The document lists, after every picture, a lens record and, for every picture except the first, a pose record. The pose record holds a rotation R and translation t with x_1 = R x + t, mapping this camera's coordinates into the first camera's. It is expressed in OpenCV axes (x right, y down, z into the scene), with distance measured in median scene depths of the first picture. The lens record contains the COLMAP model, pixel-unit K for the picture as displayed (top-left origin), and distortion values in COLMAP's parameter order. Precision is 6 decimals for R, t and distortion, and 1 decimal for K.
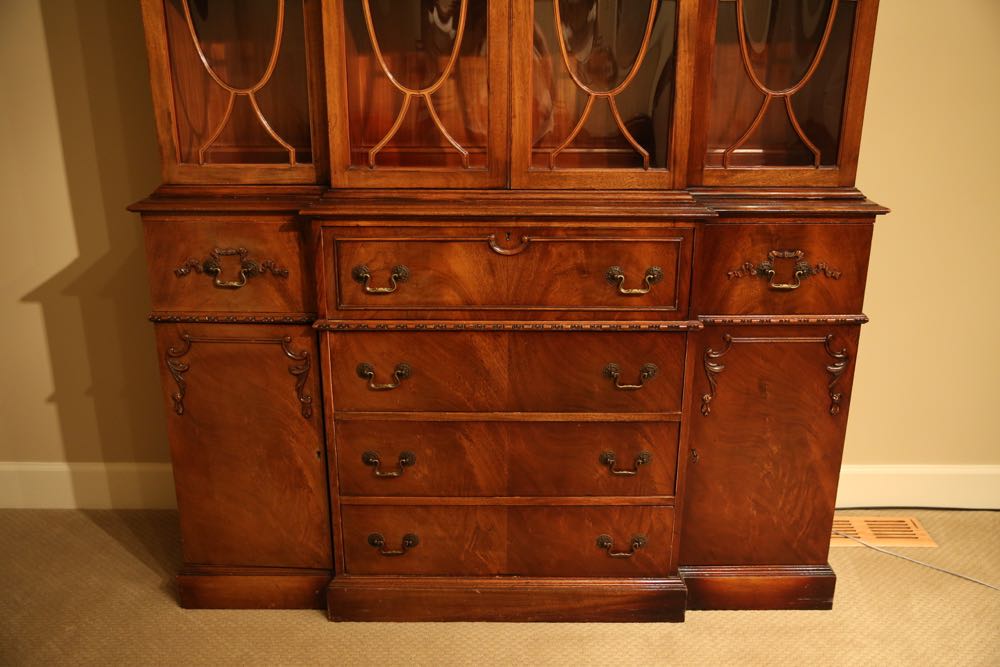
lens RADIAL K [[912.7, 0, 500.0], [0, 912.7, 343.7], [0, 0, 1]] dist [-0.027129, 0.000000]
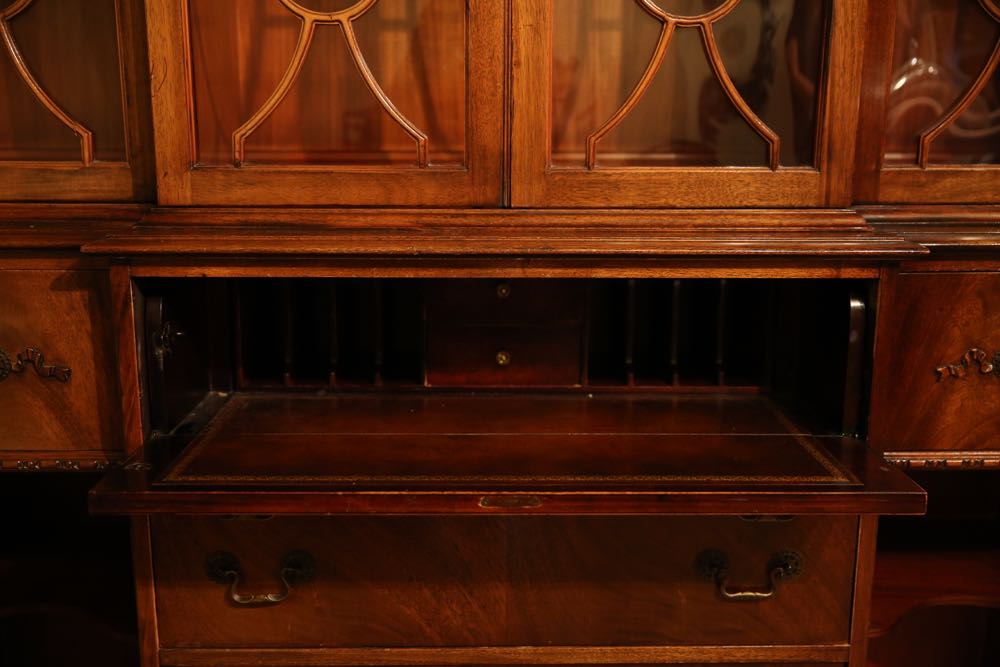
lens RADIAL K [[1059.3, 0, 497.9], [0, 1059.3, 334.4], [0, 0, 1]] dist [0.016347, 0.000000]
pose [[0.999809, -0.003891, 0.019150, -0.007055], [0.006210, 0.992439, -0.122581, -0.024929], [-0.018528, 0.122676, 0.992274, 0.407411]]
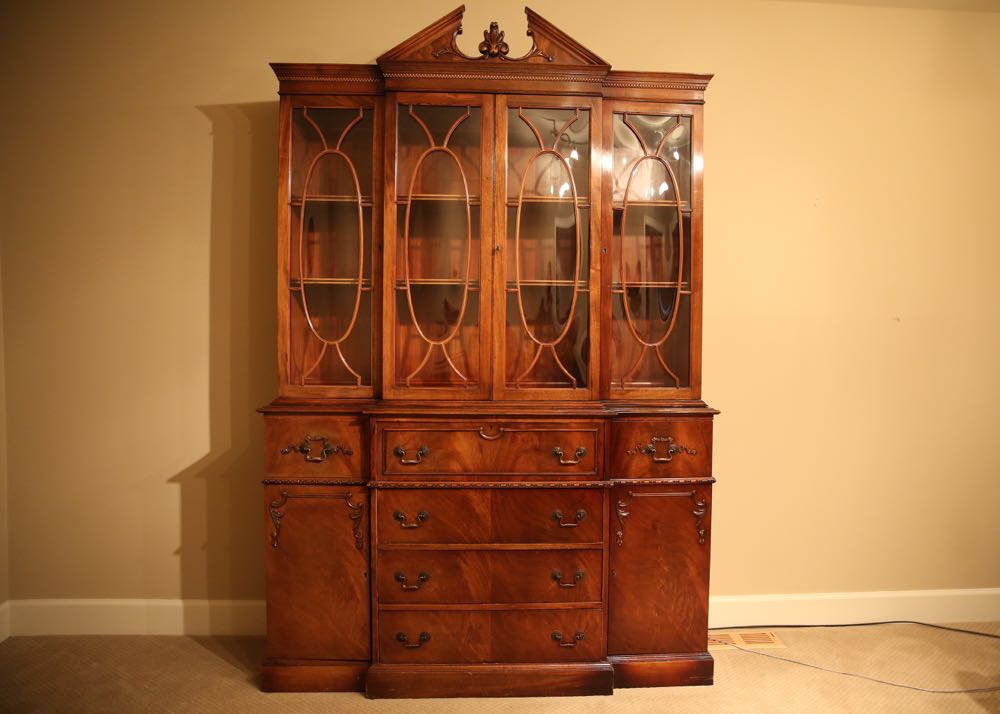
lens RADIAL K [[742.7, 0, 537.4], [0, 742.7, 358.0], [0, 0, 1]] dist [-0.099915, 0.047647]
pose [[0.998406, 0.004111, 0.056287, 0.016017], [0.012891, 0.954364, -0.298366, 0.152498], [-0.054945, 0.298616, 0.952790, -0.290061]]
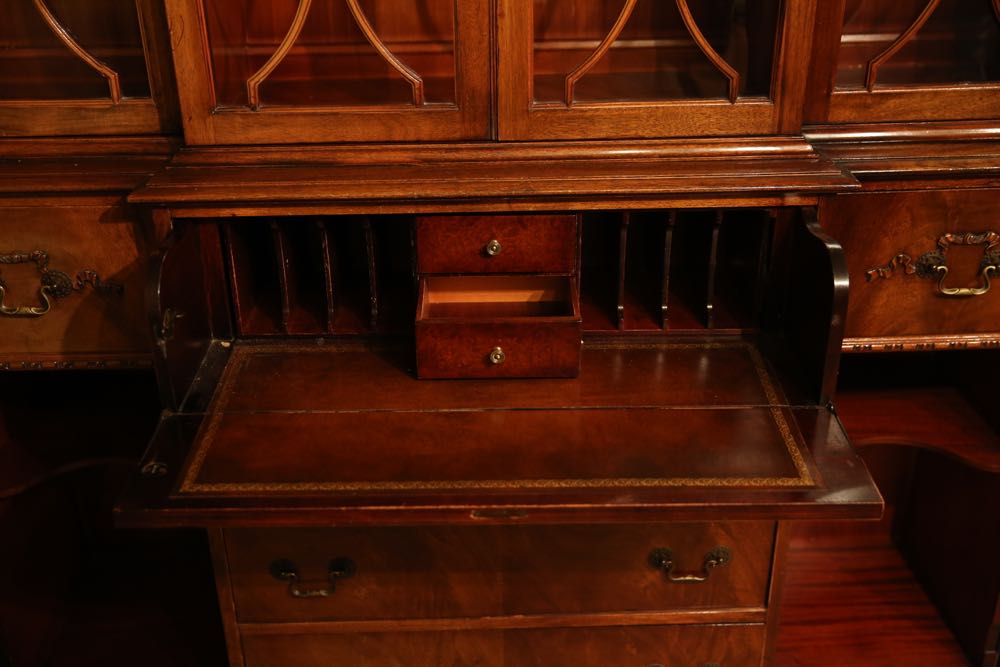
lens RADIAL K [[1114.0, 0, 500.2], [0, 1114.0, 344.2], [0, 0, 1]] dist [0.030731, 0.000000]
pose [[0.999593, -0.025413, 0.012998, 0.000527], [0.023265, 0.989181, 0.144846, -0.140475], [-0.016538, -0.144485, 0.989369, 0.274764]]
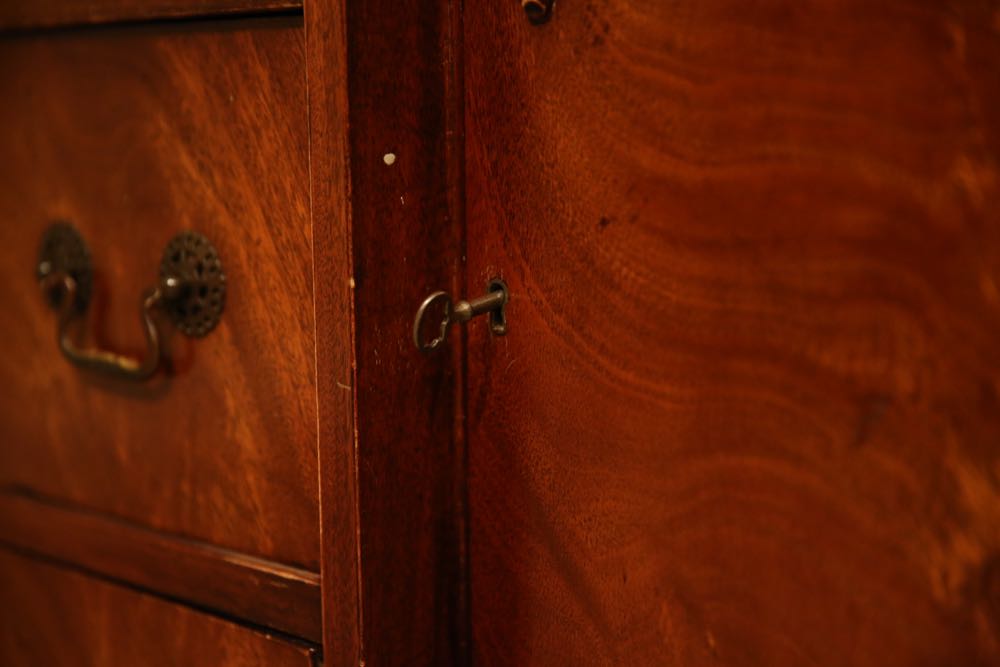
lens RADIAL K [[1765.7, 0, 492.7], [0, 1765.7, 342.1], [0, 0, 1]] dist [0.131848, 0.000000]
pose [[0.709472, 0.086075, -0.699457, 0.433508], [-0.226350, 0.967758, -0.110500, 0.165625], [0.667394, 0.236719, 0.706081, 0.856424]]
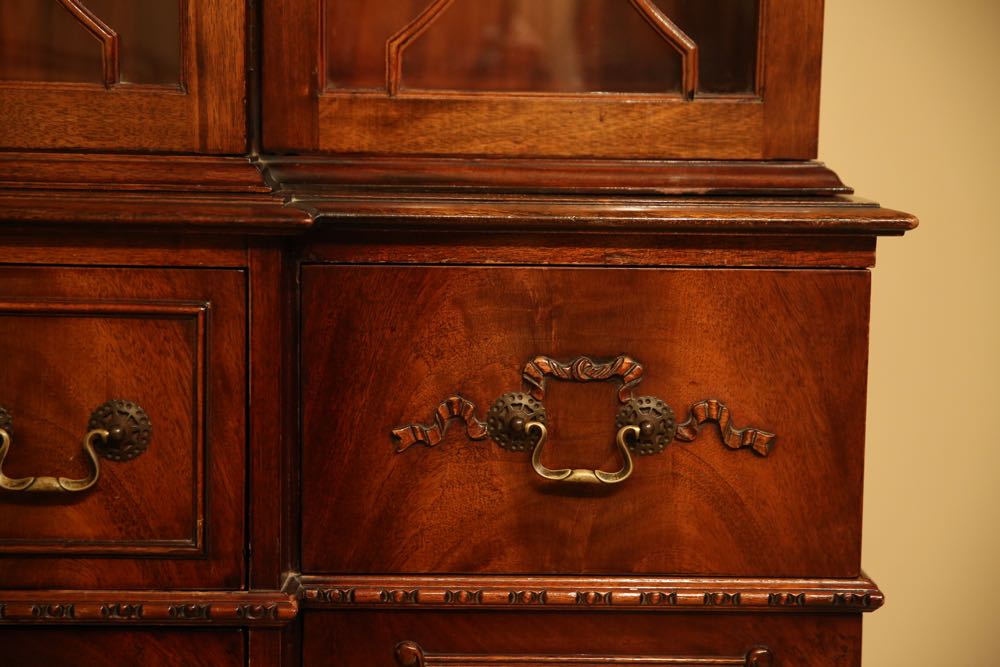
lens RADIAL K [[1765.7, 0, 507.2], [0, 1765.7, 335.7], [0, 0, 1]] dist [0.131848, 0.000000]
pose [[0.999916, 0.012864, 0.001715, 0.283698], [-0.012210, 0.977255, -0.211714, 0.014210], [-0.004400, 0.211676, 0.977330, 0.422754]]
